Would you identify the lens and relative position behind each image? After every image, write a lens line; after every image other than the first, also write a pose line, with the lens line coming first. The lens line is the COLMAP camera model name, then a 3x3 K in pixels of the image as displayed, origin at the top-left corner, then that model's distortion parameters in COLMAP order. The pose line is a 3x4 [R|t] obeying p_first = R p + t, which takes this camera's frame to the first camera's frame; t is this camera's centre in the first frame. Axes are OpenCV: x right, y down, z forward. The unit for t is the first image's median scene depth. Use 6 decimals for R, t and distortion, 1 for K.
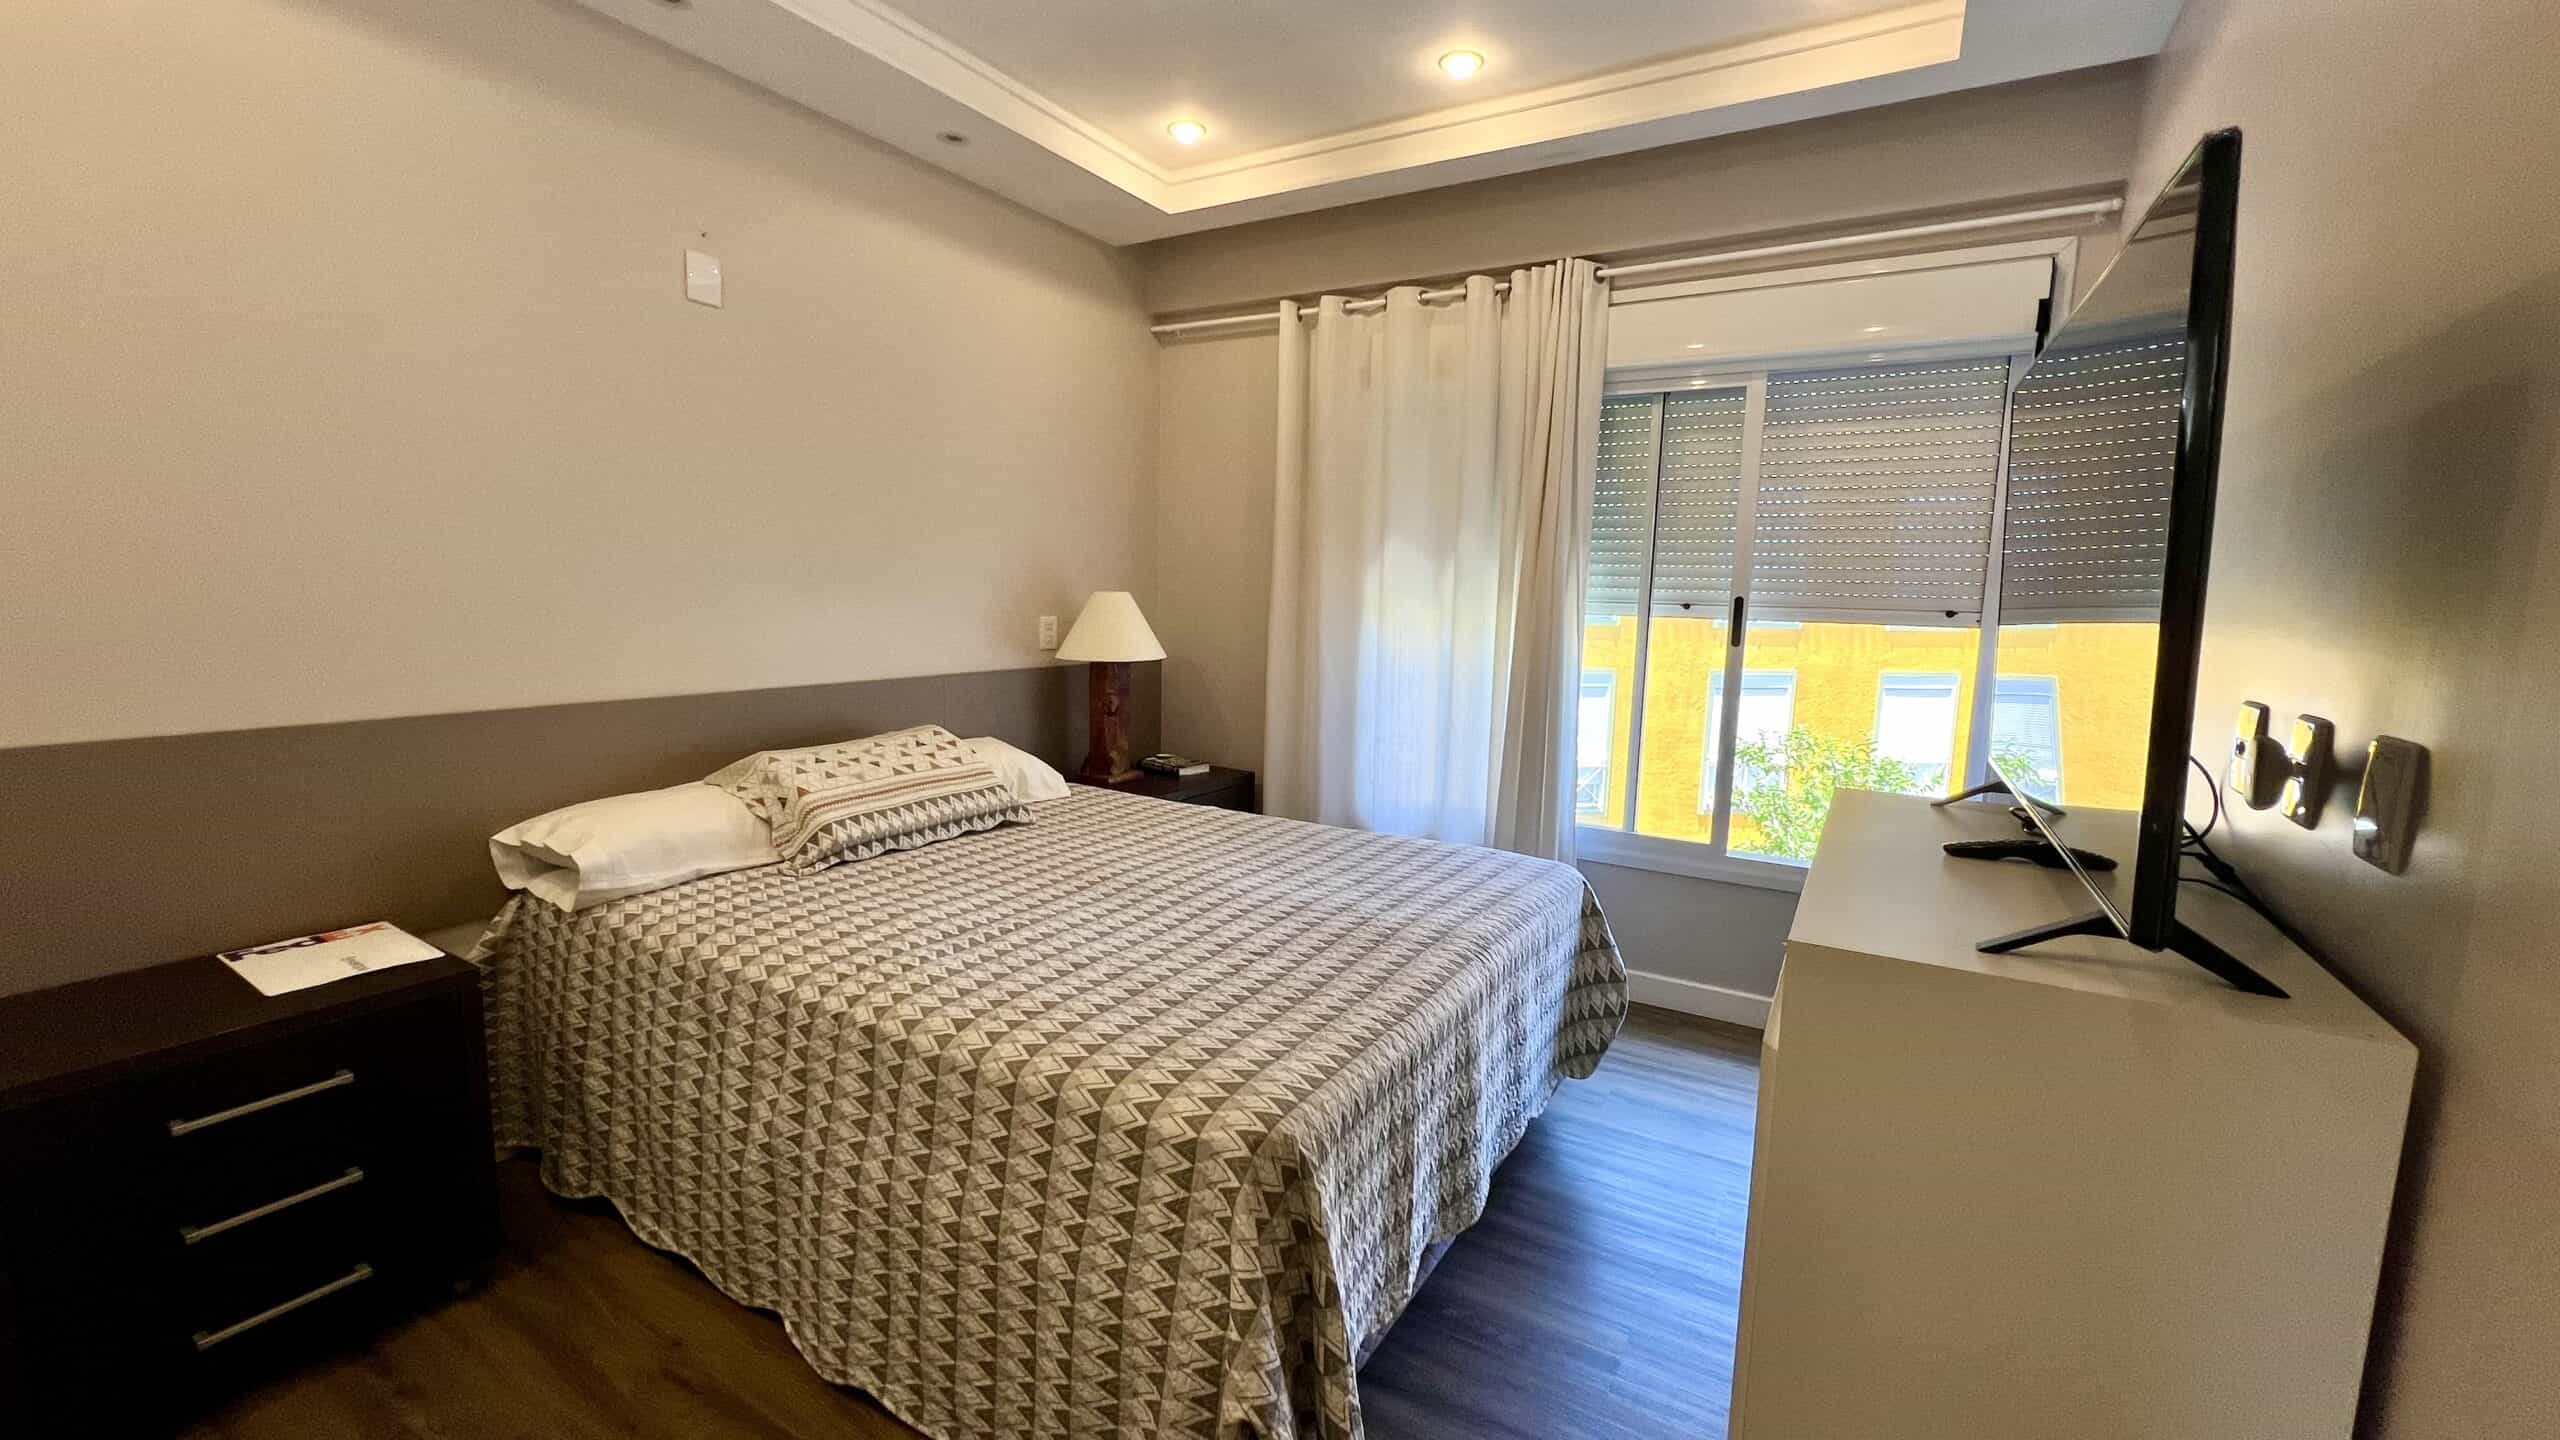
lens RADIAL K [[1024.9, 0, 1273.3], [0, 1024.9, 722.7], [0, 0, 1]] dist [-0.000021, 0.000352]
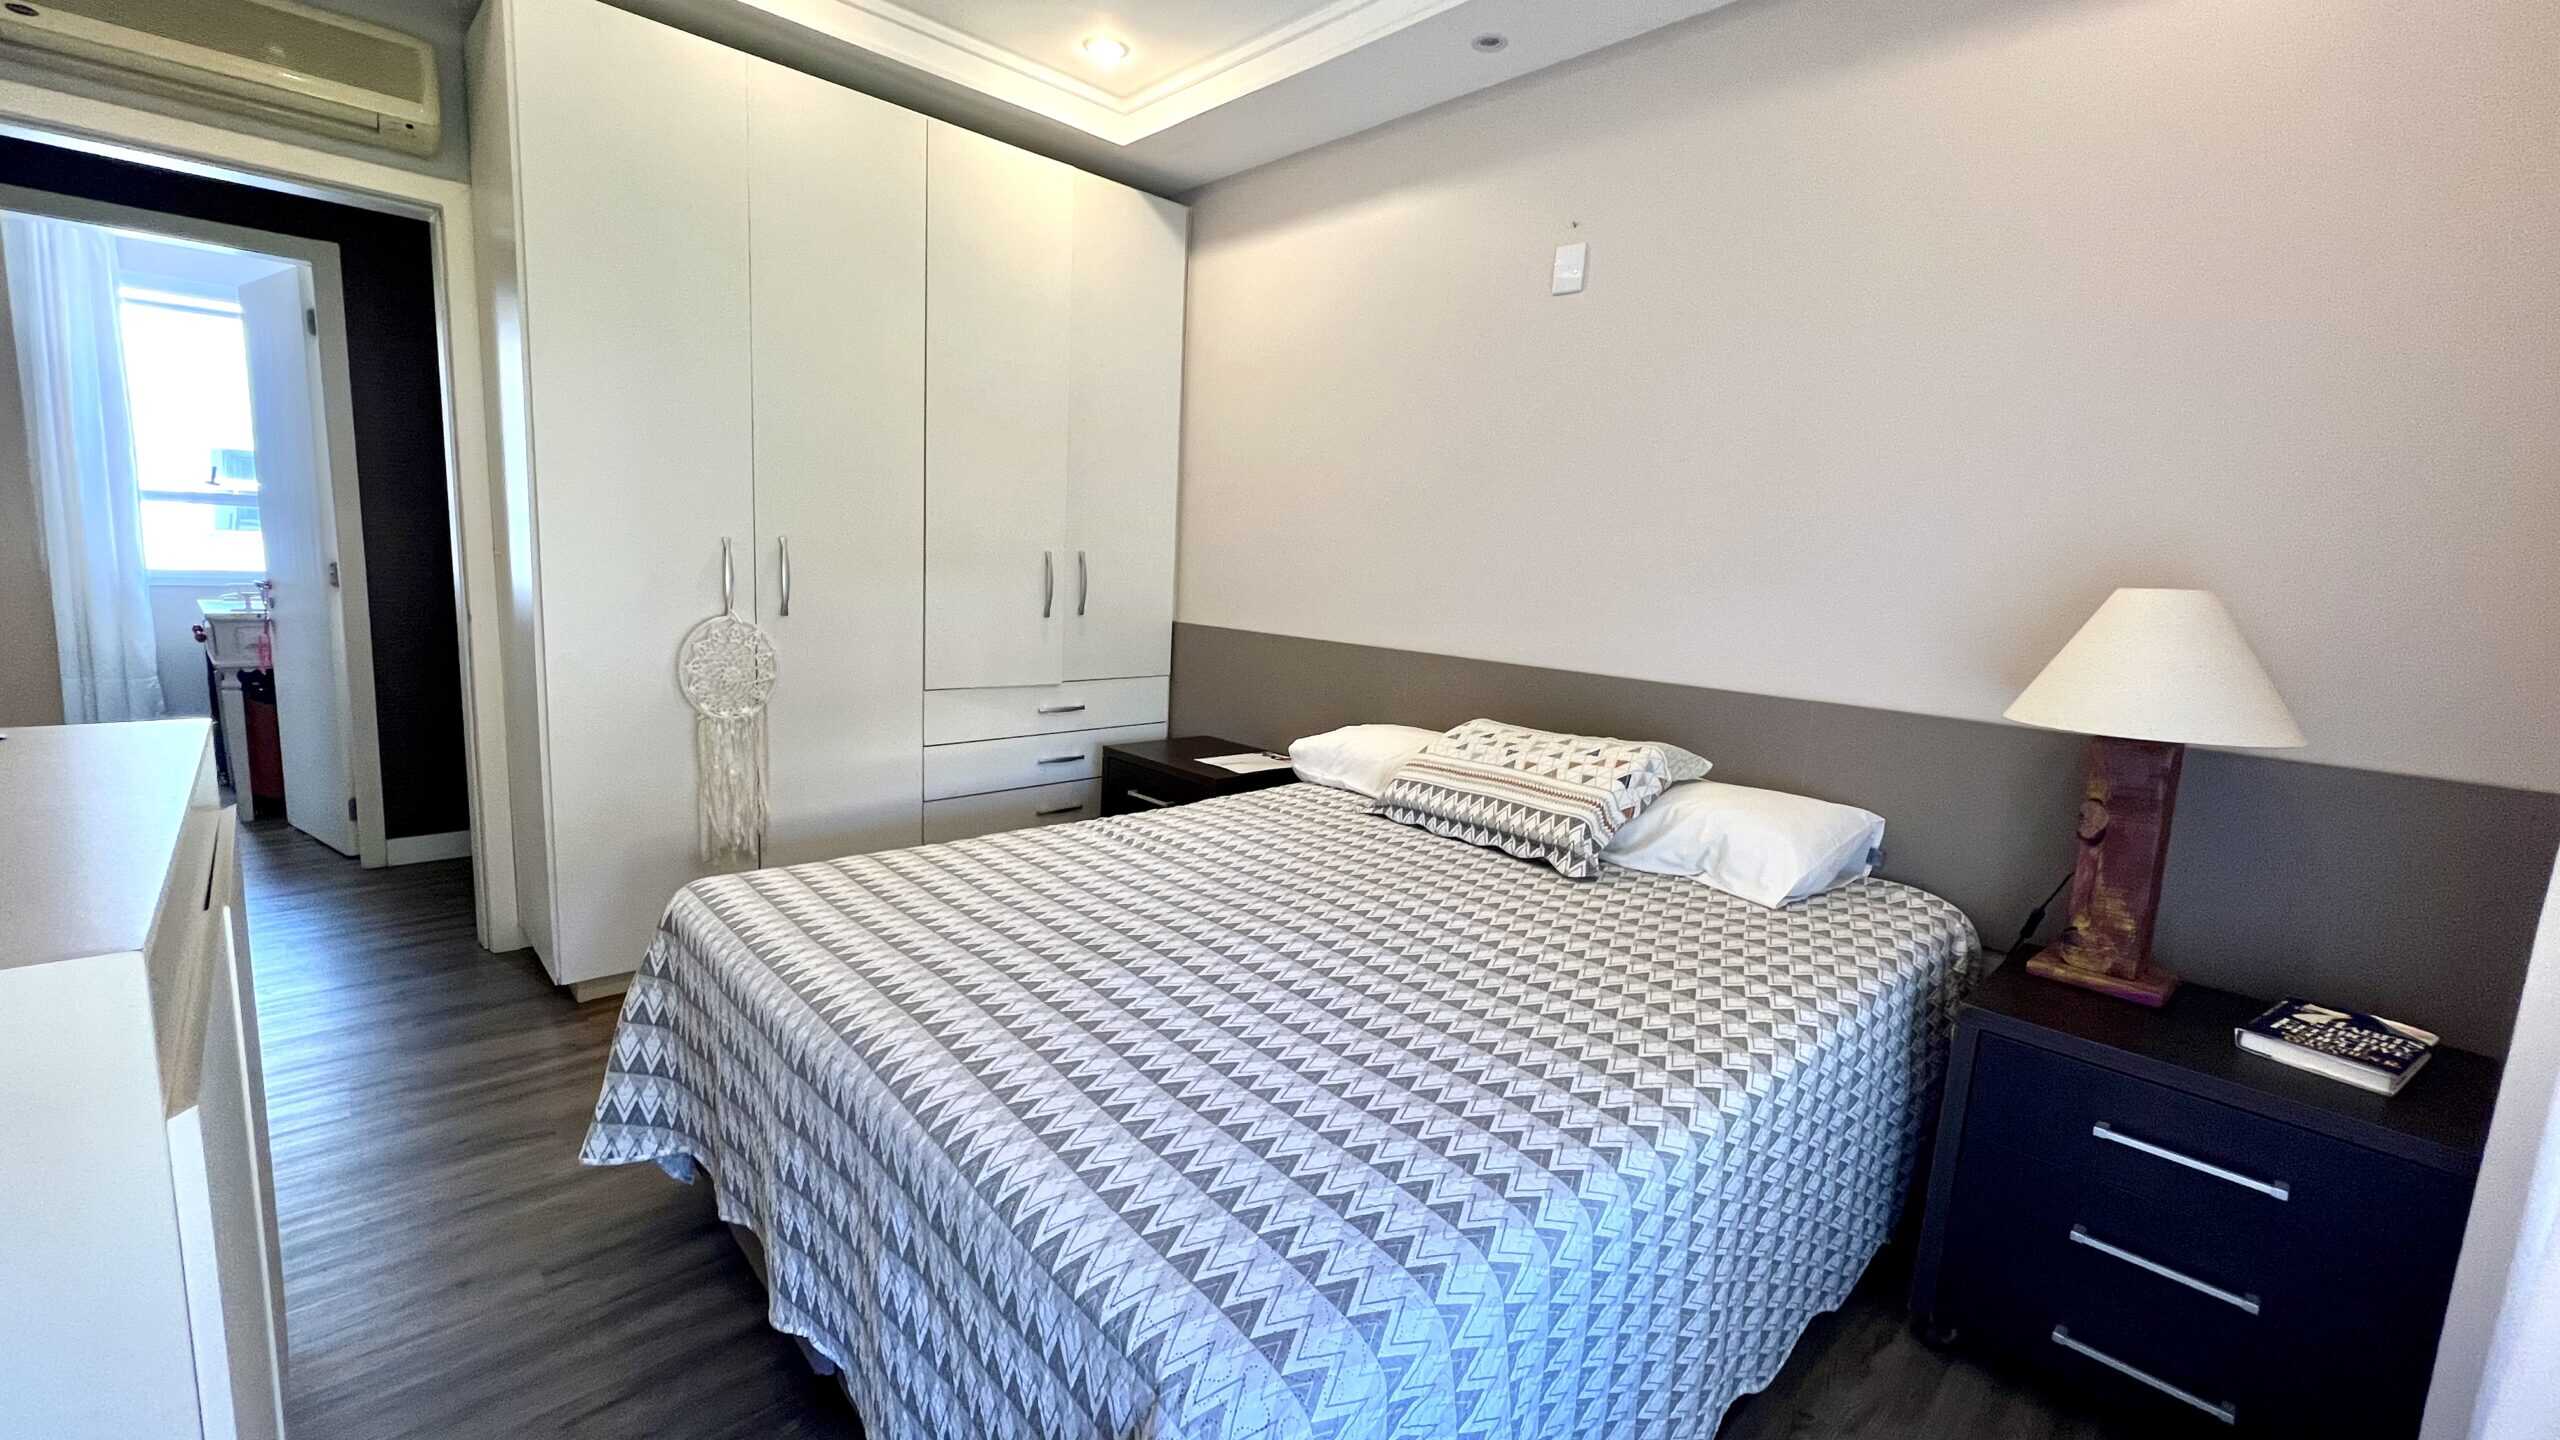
lens RADIAL K [[1022.1, 0, 1280.0], [0, 1022.1, 720.0], [0, 0, 1]] dist [0.001870, -0.000033]
pose [[-0.265458, 0.115965, -0.957123, 0.535107], [-0.175356, 0.970374, 0.166205, -0.103386], [0.948041, 0.211957, -0.237258, 0.971619]]
